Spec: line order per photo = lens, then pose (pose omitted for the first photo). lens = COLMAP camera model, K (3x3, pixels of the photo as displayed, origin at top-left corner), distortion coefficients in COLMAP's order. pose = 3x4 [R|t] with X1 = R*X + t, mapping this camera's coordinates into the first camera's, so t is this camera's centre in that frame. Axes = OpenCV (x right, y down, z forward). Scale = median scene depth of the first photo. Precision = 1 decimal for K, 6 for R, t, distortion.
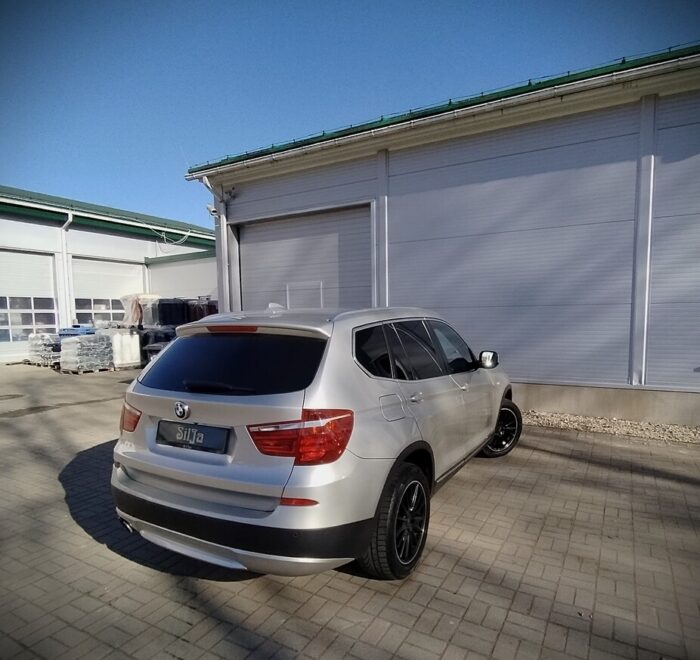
lens RADIAL K [[464.6, 0, 373.6], [0, 464.6, 365.6], [0, 0, 1]] dist [-0.012326, -0.002073]
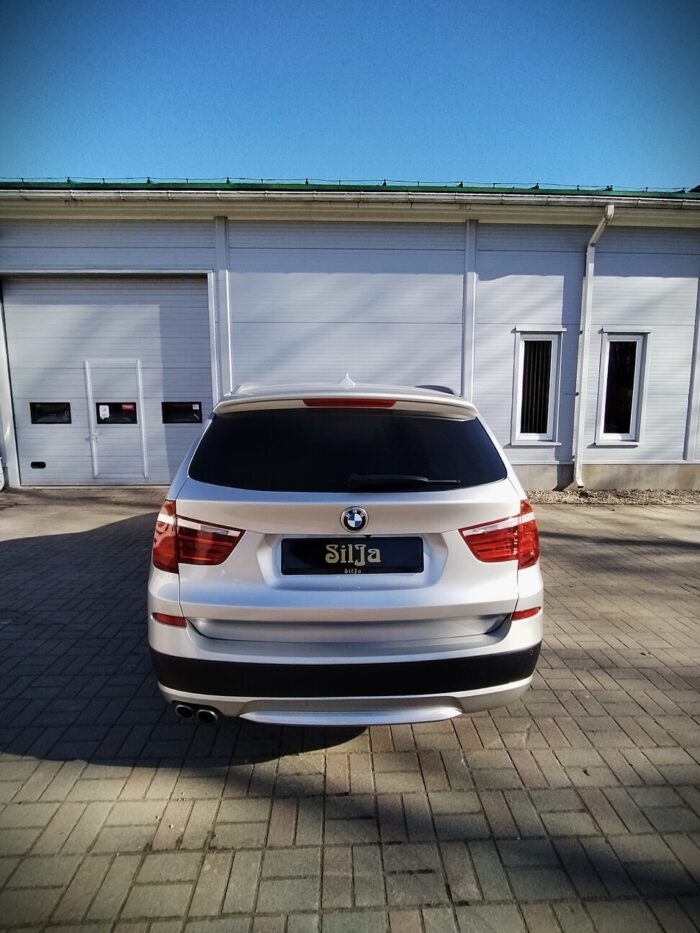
lens RADIAL K [[441.2, 0, 350.0], [0, 441.2, 466.5], [0, 0, 1]] dist [-0.014907, 0.000390]
pose [[0.862570, -0.051980, 0.503261, -0.342751], [0.038990, 0.998580, 0.036313, -0.002182], [-0.504434, -0.011700, 0.863371, 0.205693]]
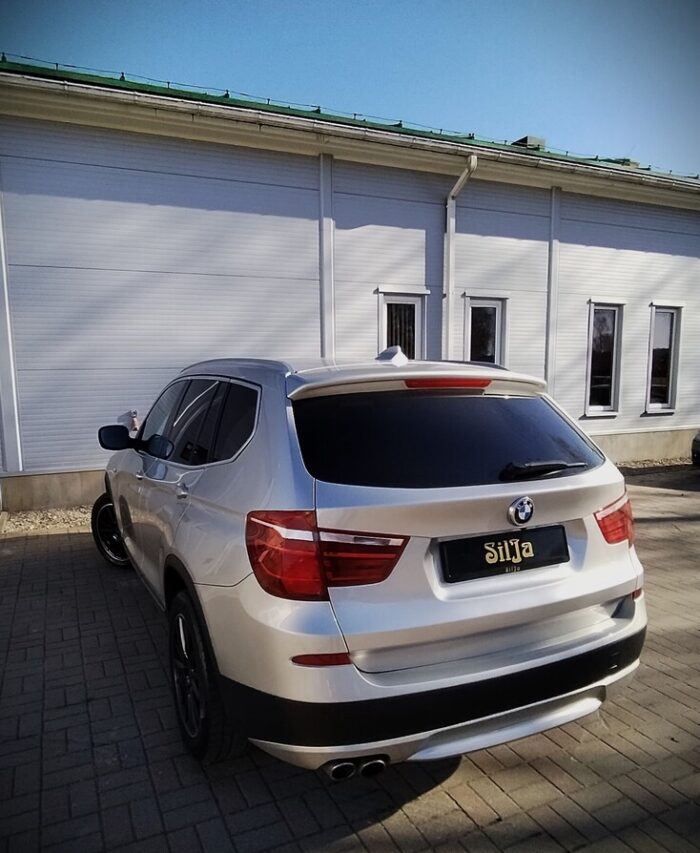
lens RADIAL K [[581.3, 0, 293.5], [0, 581.3, 463.8], [0, 0, 1]] dist [-0.009917, -0.005492]
pose [[0.636641, -0.104010, 0.764114, -0.553143], [0.086696, 0.994234, 0.063101, -0.019632], [-0.766271, 0.026073, 0.641988, 0.338780]]
